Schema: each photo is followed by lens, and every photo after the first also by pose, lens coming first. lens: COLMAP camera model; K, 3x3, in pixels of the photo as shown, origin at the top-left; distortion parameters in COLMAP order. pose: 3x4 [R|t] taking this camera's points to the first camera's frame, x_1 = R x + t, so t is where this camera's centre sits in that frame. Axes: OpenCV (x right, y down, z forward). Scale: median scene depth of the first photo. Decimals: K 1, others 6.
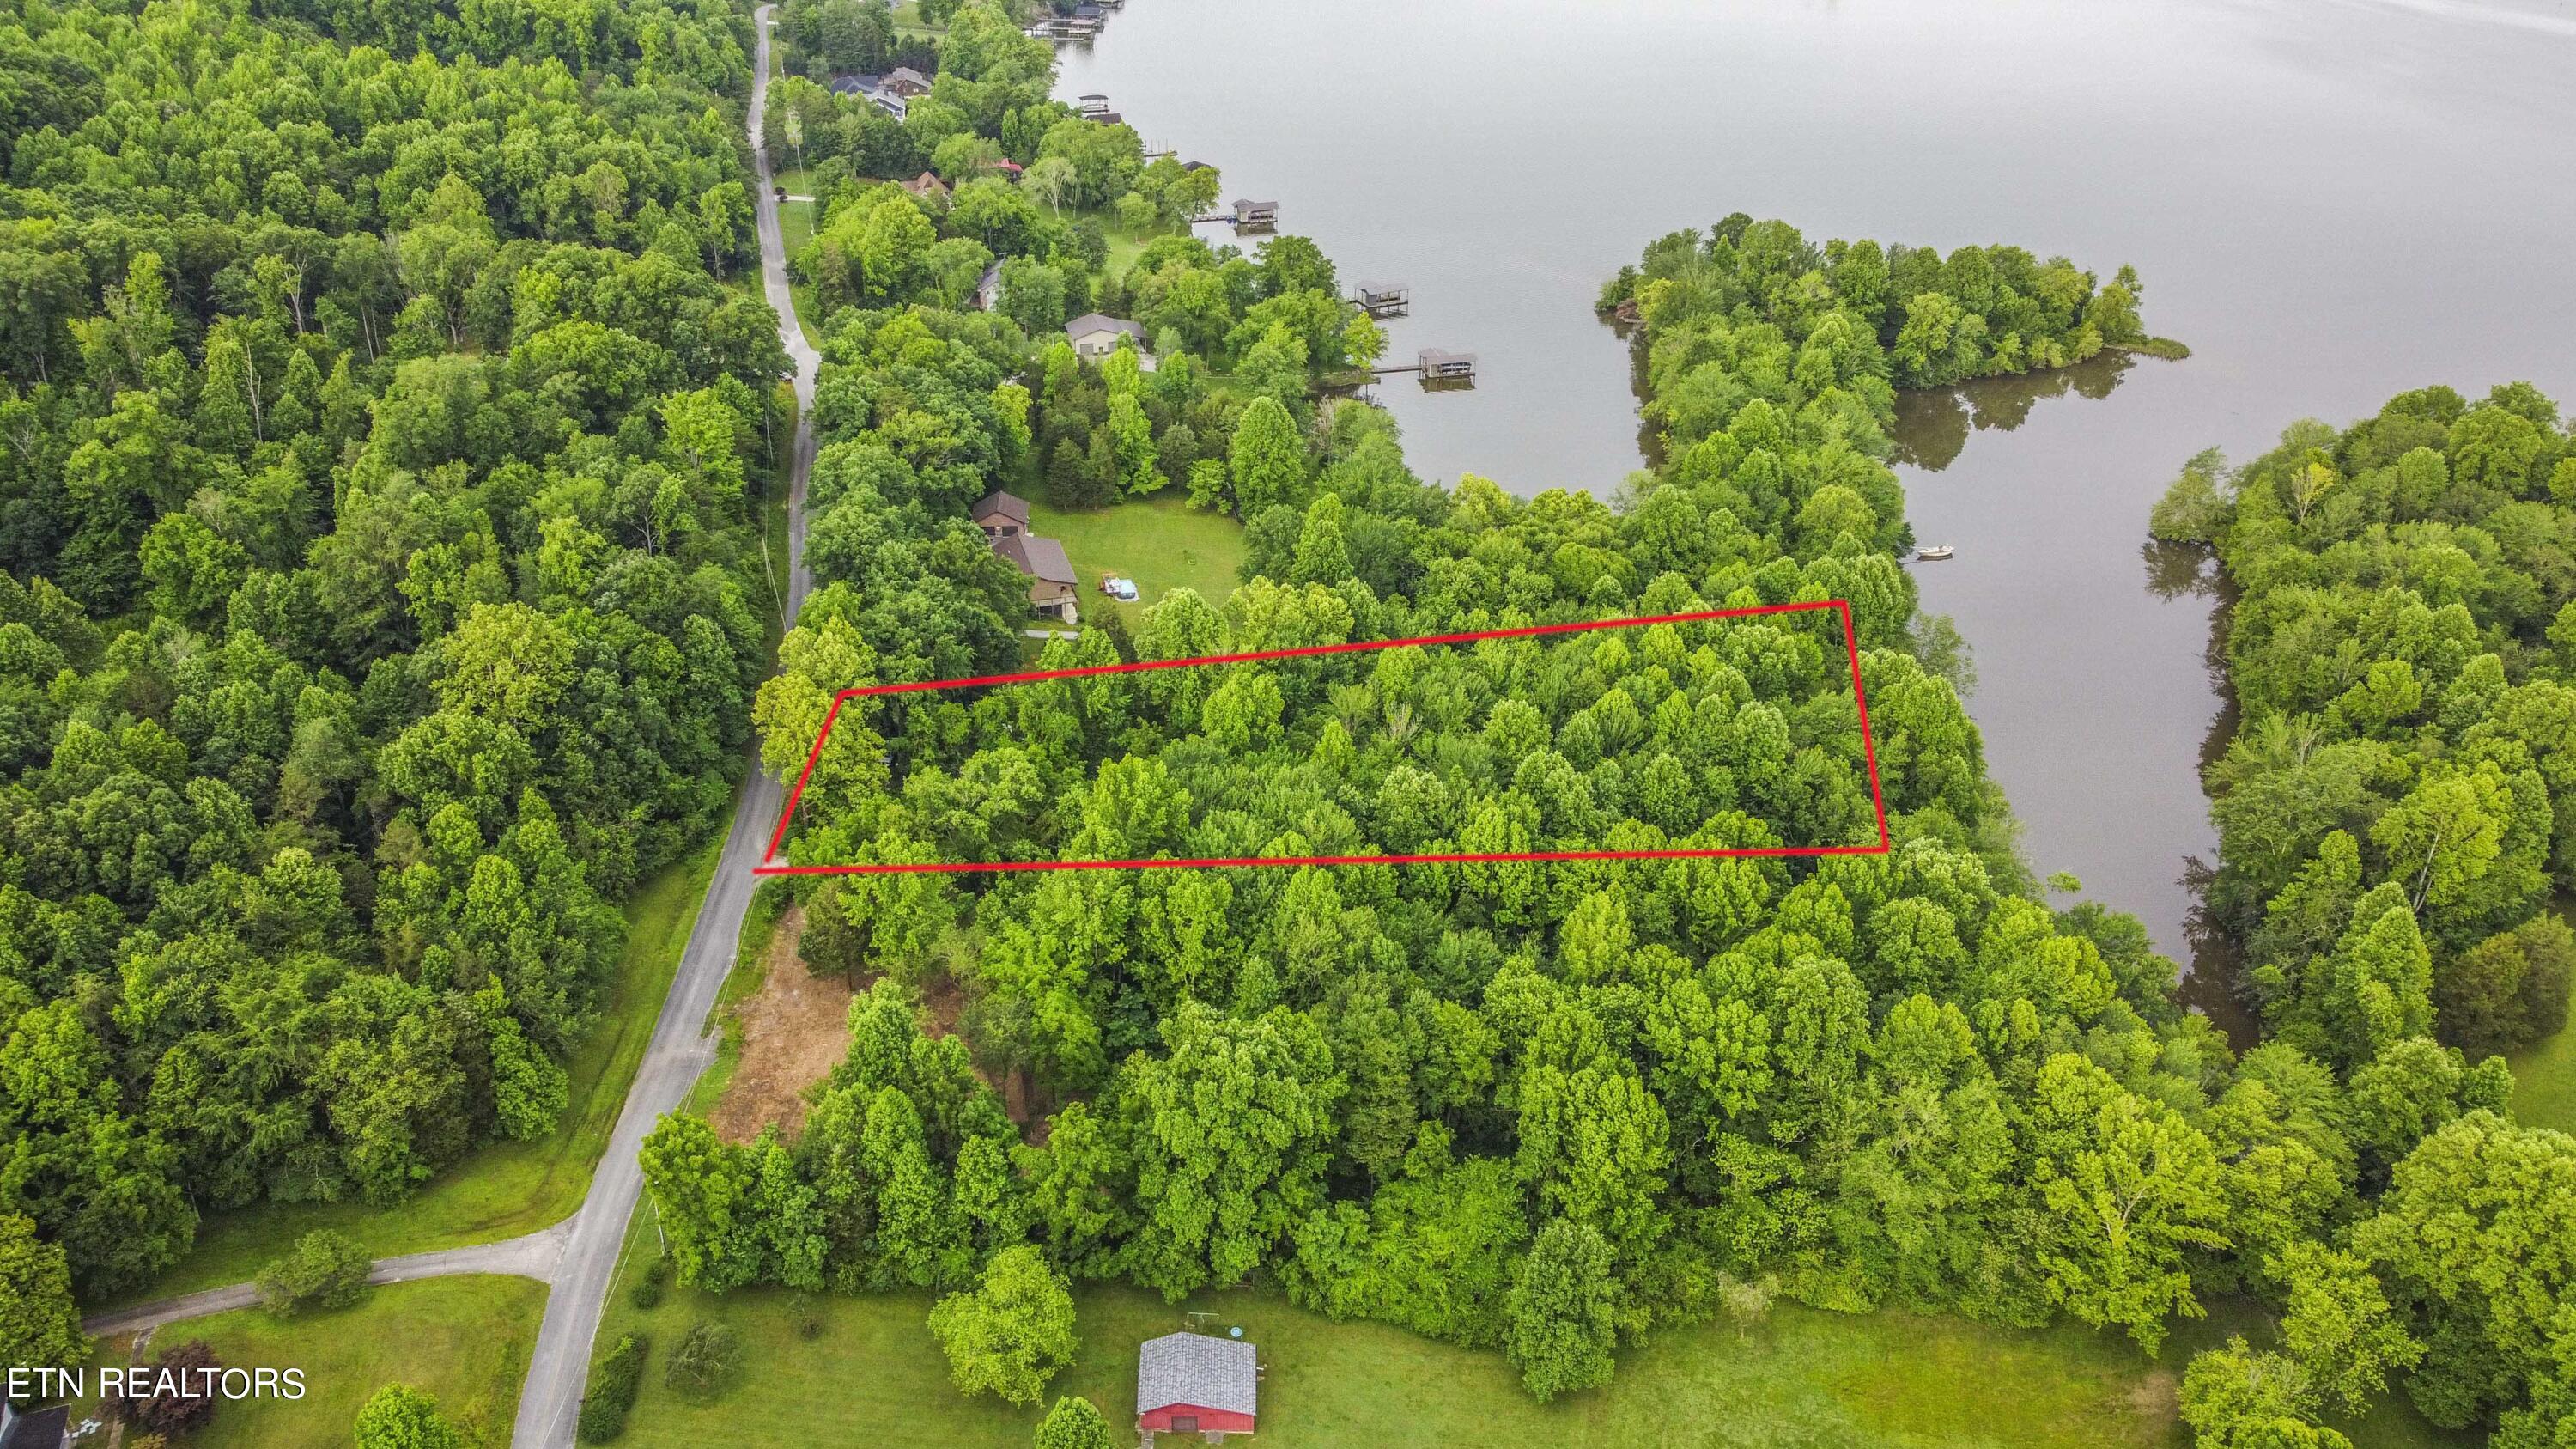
lens RADIAL K [[1945.5, 0, 1289.9], [0, 1945.5, 725.8], [0, 0, 1]] dist [0.006829, -0.008714]
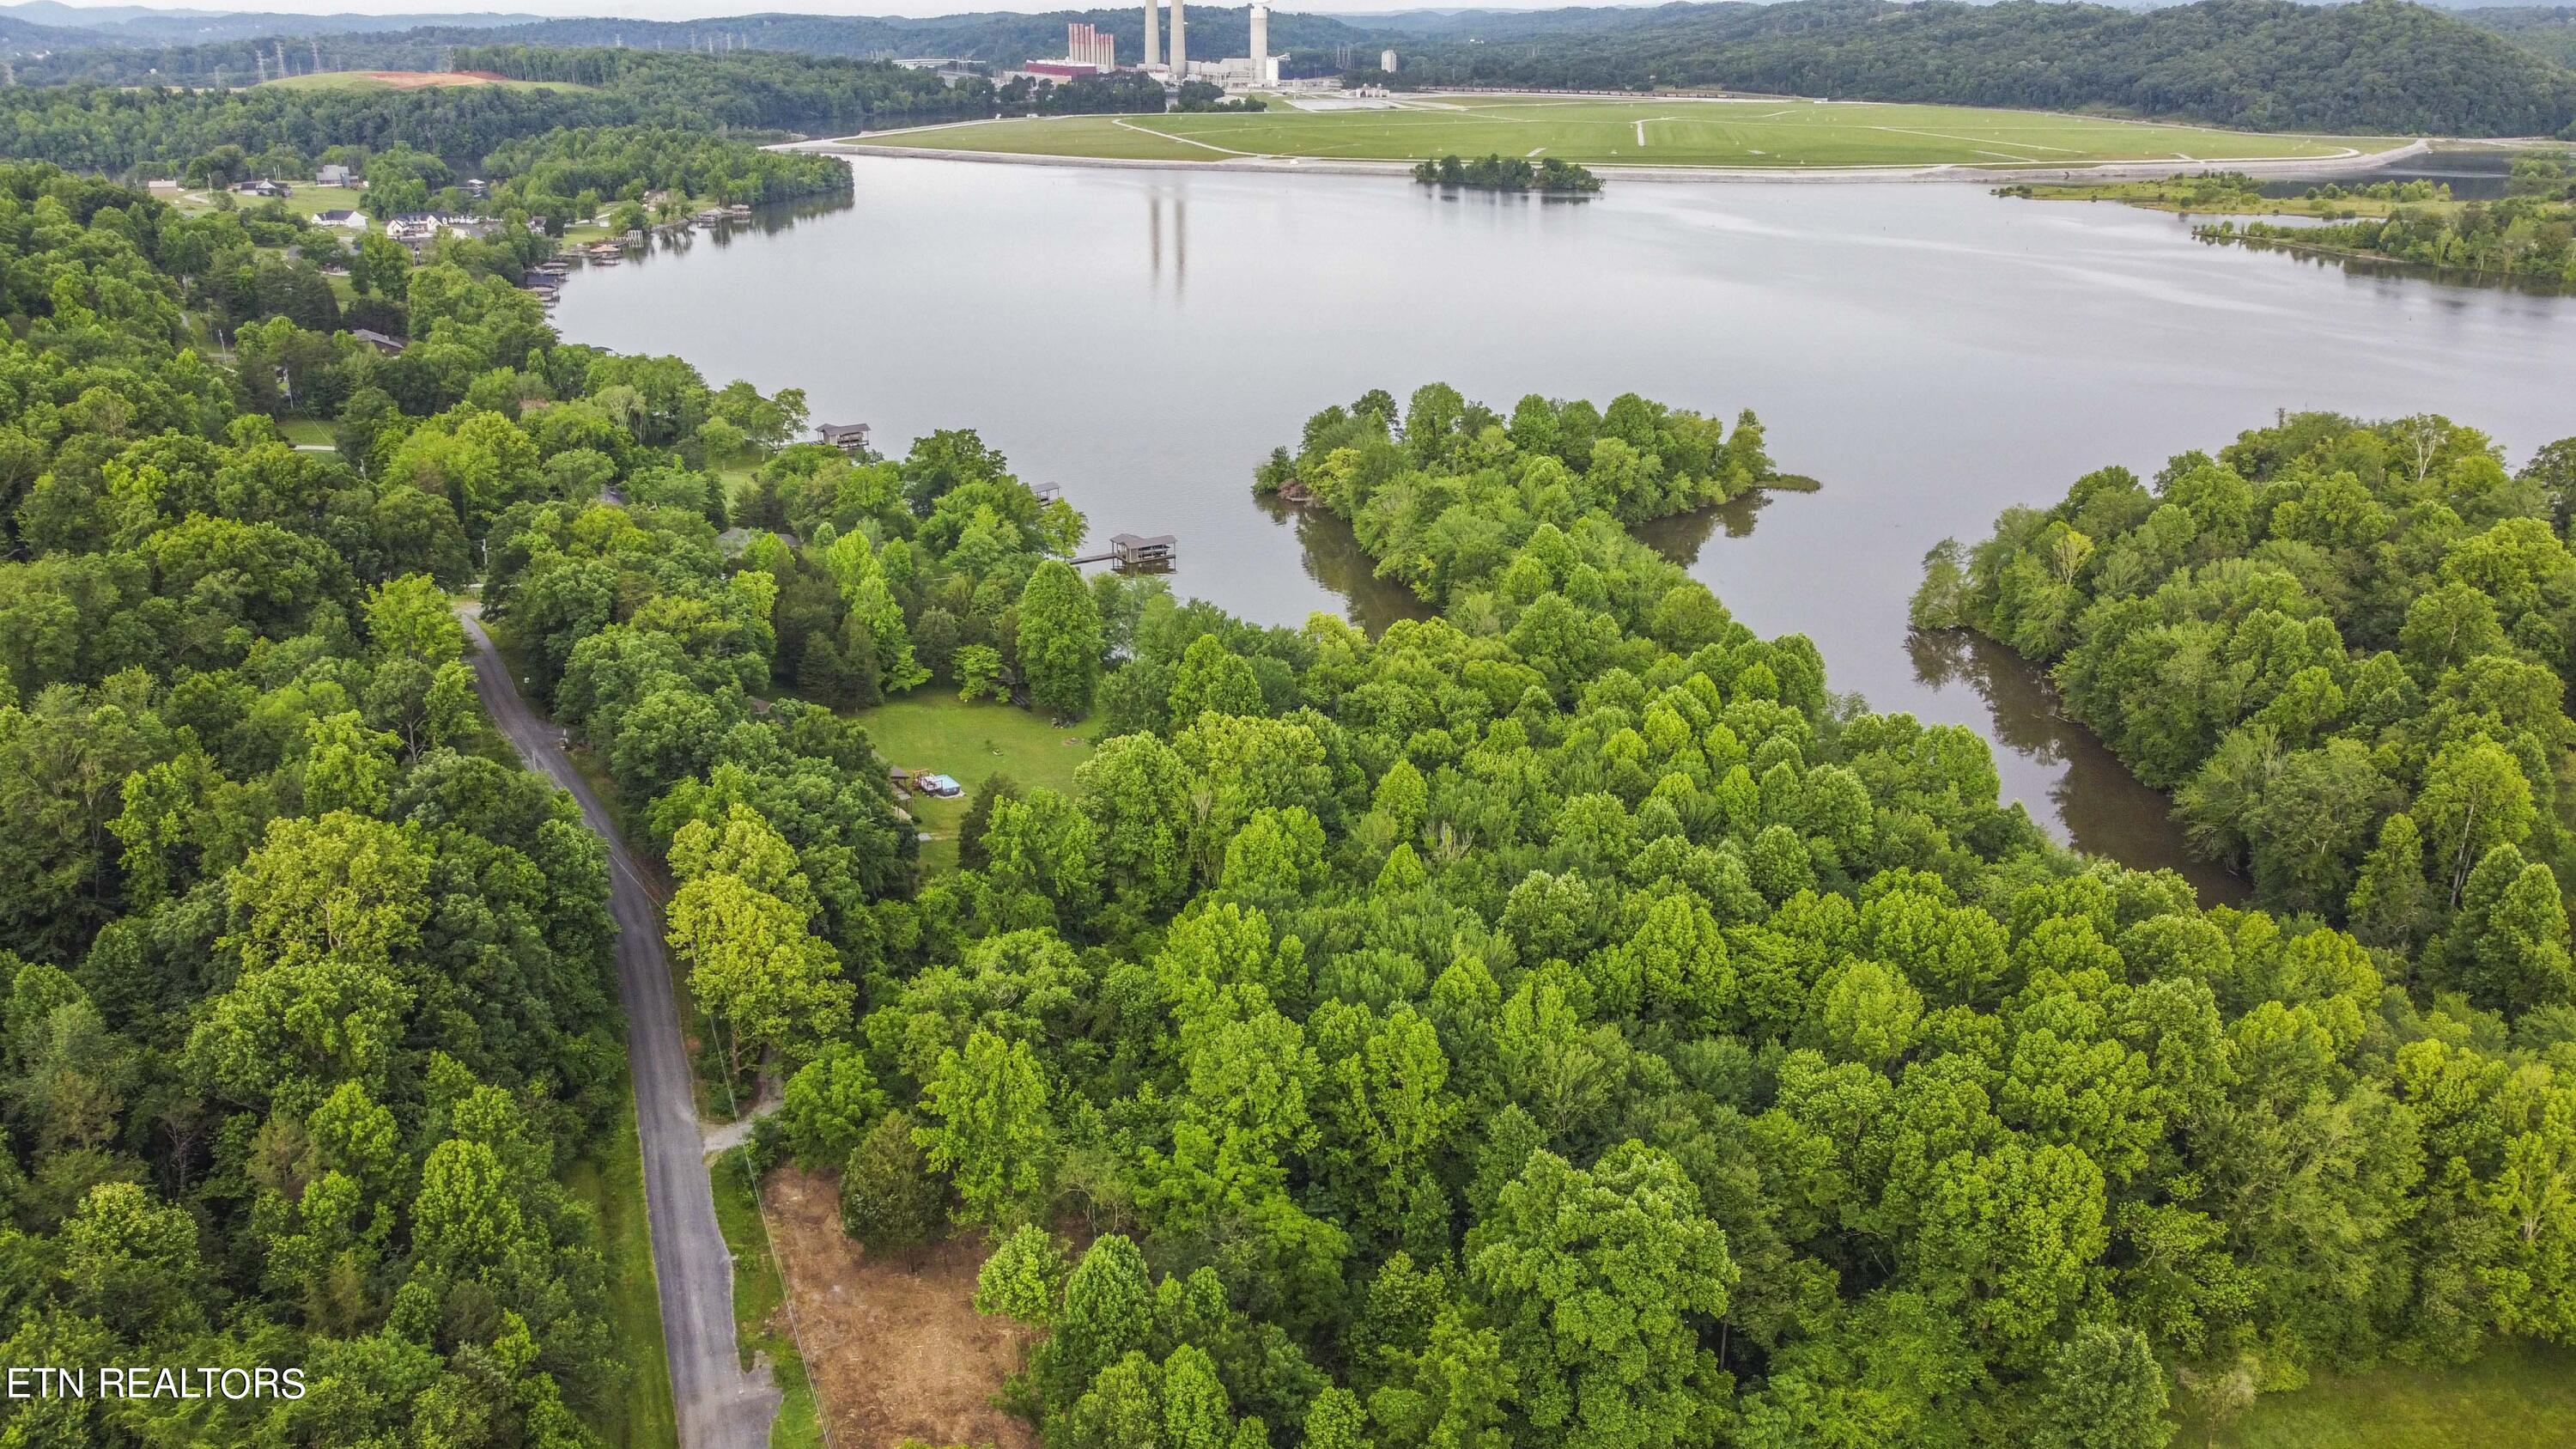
lens RADIAL K [[1945.5, 0, 1289.5], [0, 1945.5, 731.3], [0, 0, 1]] dist [0.006829, -0.008714]
pose [[0.945449, -0.110083, 0.306607, -0.243996], [0.154492, 0.980119, -0.124491, 0.042108], [-0.286808, 0.165069, 0.943660, 0.199190]]
